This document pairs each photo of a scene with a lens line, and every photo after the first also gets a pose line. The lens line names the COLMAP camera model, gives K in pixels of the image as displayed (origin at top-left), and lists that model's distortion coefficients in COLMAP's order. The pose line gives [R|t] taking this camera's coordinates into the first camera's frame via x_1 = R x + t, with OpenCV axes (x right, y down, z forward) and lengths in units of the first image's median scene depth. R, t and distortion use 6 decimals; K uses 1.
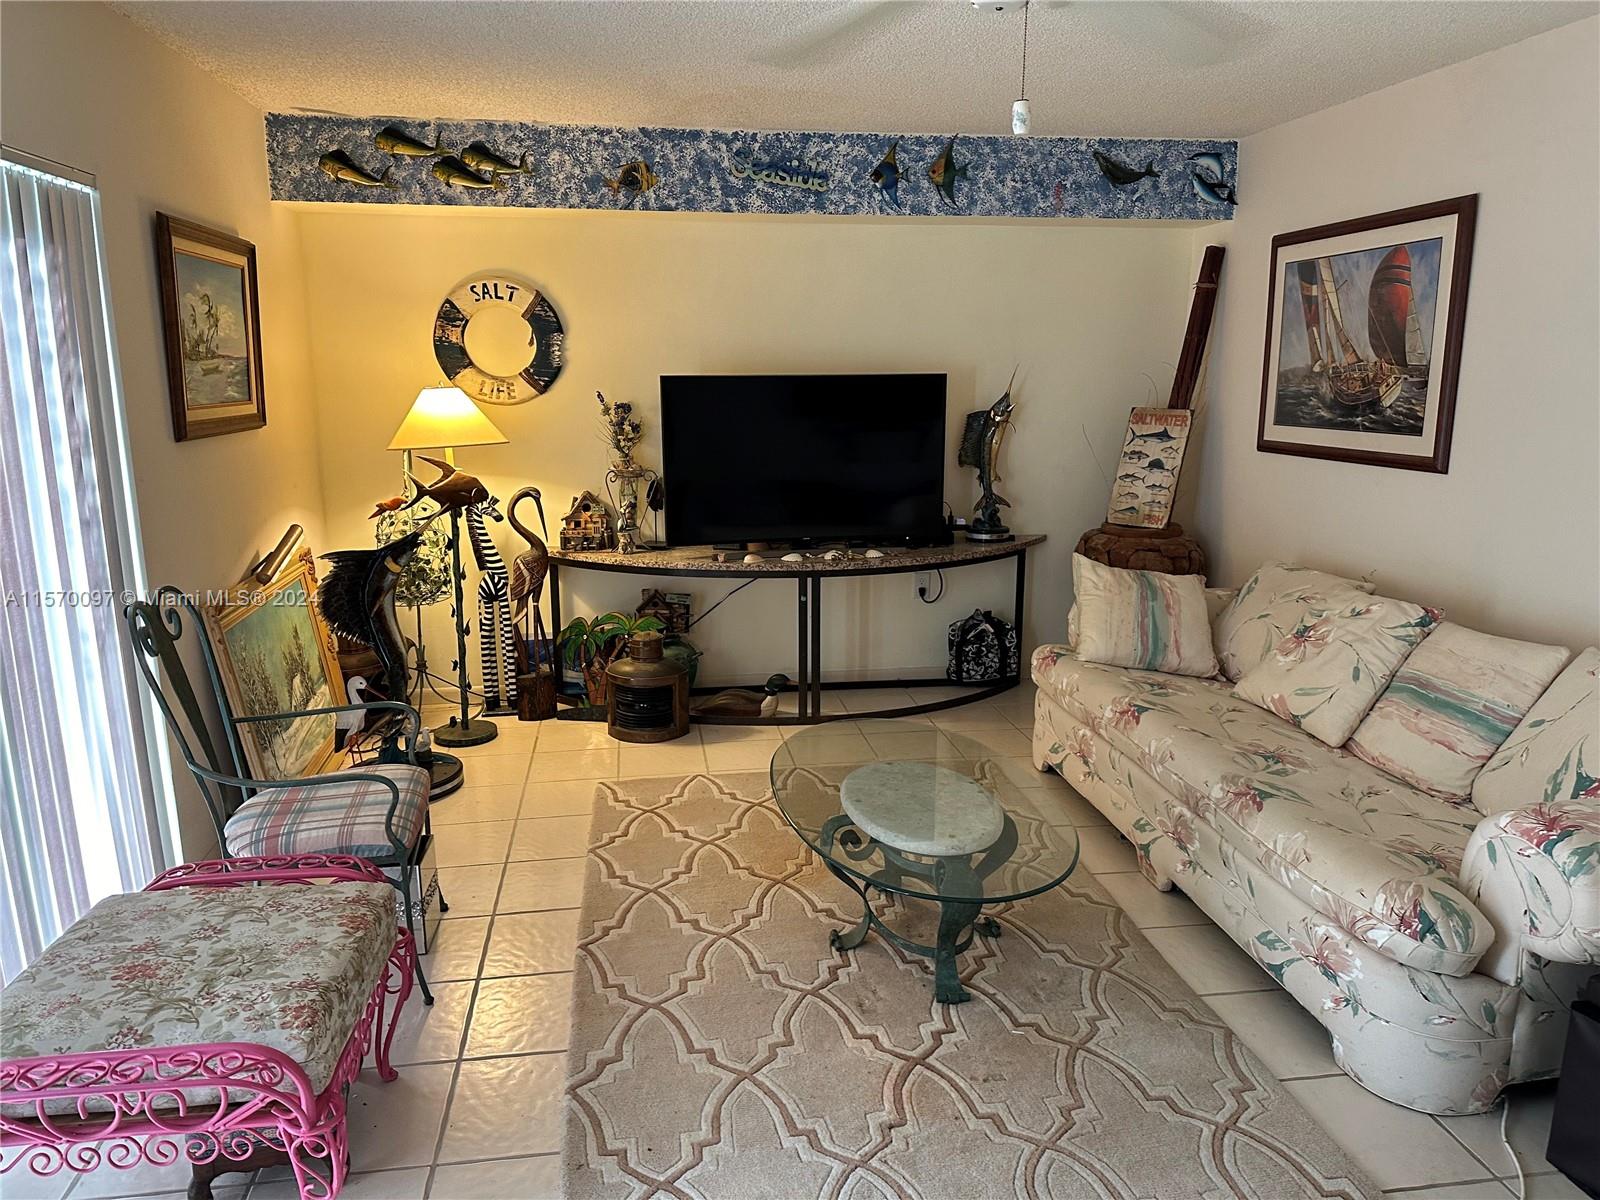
lens RADIAL K [[1098.2, 0, 798.0], [0, 1098.2, 609.5], [0, 0, 1]] dist [0.062123, -0.084585]
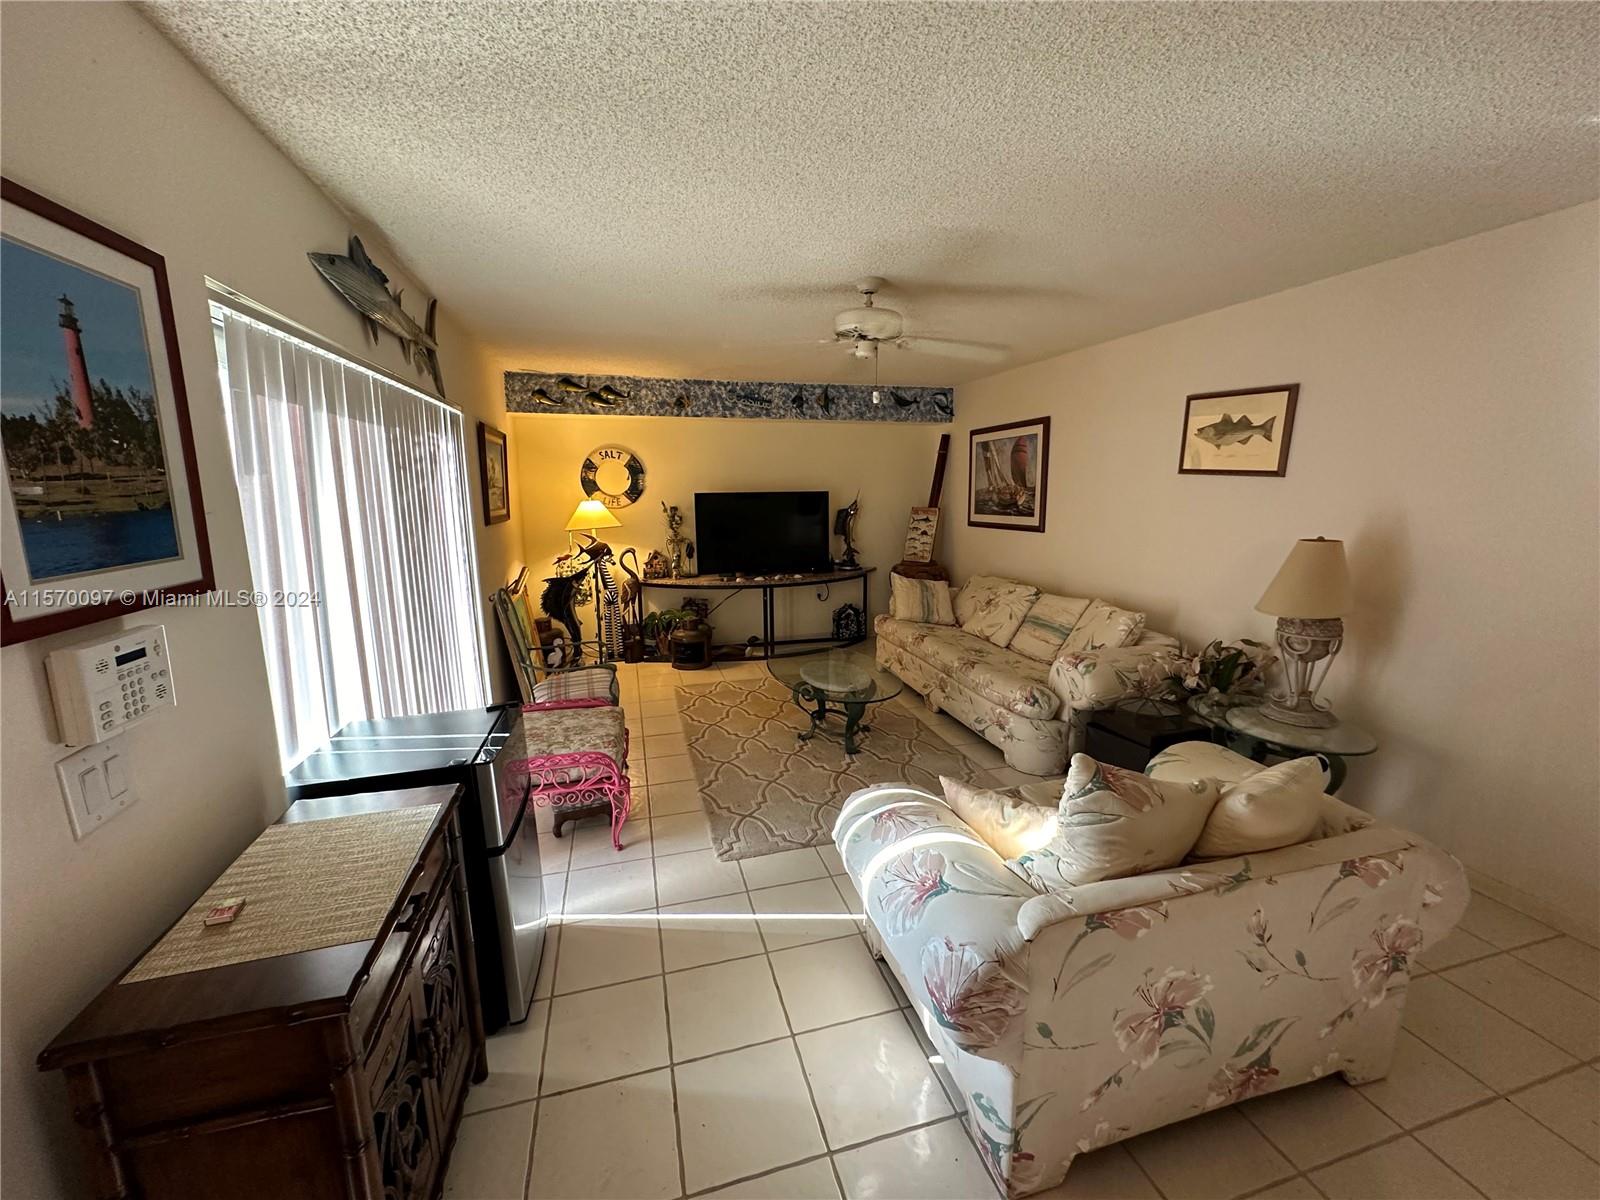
lens RADIAL K [[639.1, 0, 801.0], [0, 639.1, 601.7], [0, 0, 1]] dist [-0.002722, 0.000322]
pose [[0.991763, -0.029001, 0.124761, -0.086561], [0.034384, 0.998559, -0.041212, 0.053532], [-0.123386, 0.045163, 0.991331, -0.234547]]
